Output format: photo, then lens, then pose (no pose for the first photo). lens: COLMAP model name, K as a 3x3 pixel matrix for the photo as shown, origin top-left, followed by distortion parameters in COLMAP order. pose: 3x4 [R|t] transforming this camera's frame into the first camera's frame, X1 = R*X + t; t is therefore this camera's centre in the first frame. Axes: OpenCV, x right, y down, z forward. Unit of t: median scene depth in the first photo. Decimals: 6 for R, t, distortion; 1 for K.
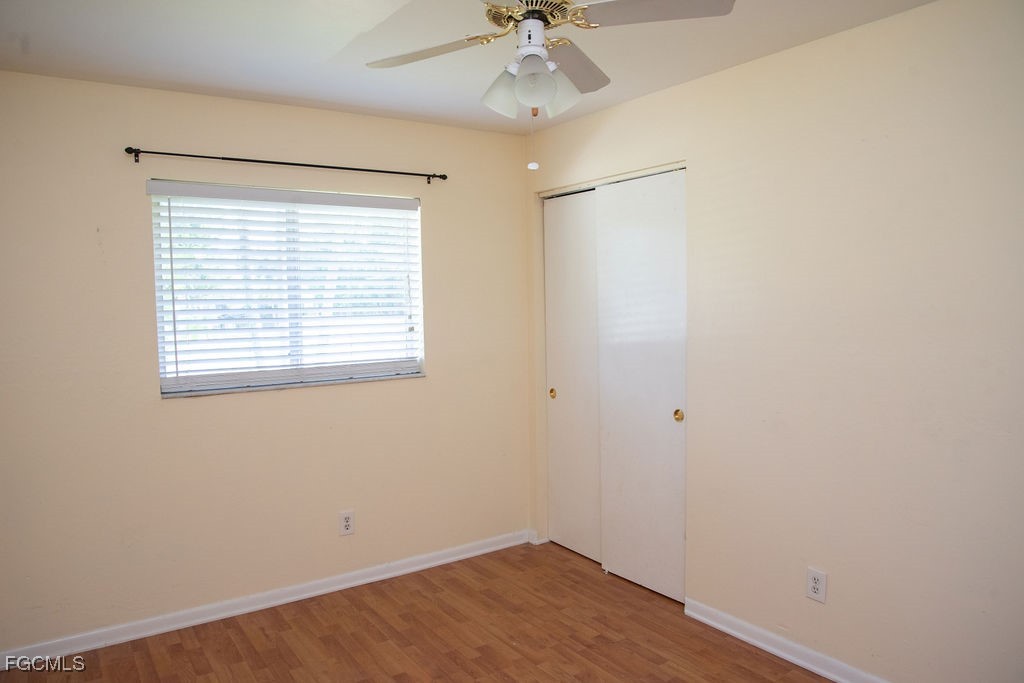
lens RADIAL K [[689.8, 0, 510.7], [0, 689.8, 331.8], [0, 0, 1]] dist [-0.086390, 0.027708]
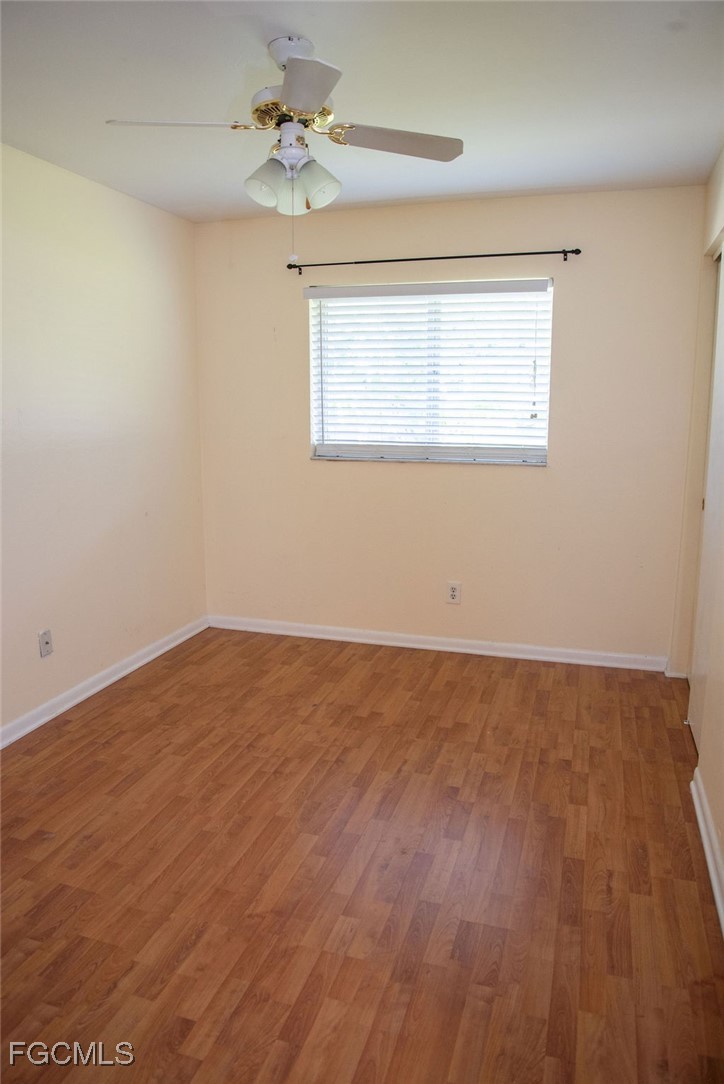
lens RADIAL K [[747.4, 0, 362.3], [0, 747.4, 506.5], [0, 0, 1]] dist [-0.052054, 0.002071]
pose [[0.623919, 0.132156, -0.770233, 0.610489], [-0.049867, 0.990322, 0.129524, -0.001959], [0.779896, -0.042403, 0.624471, 0.164629]]
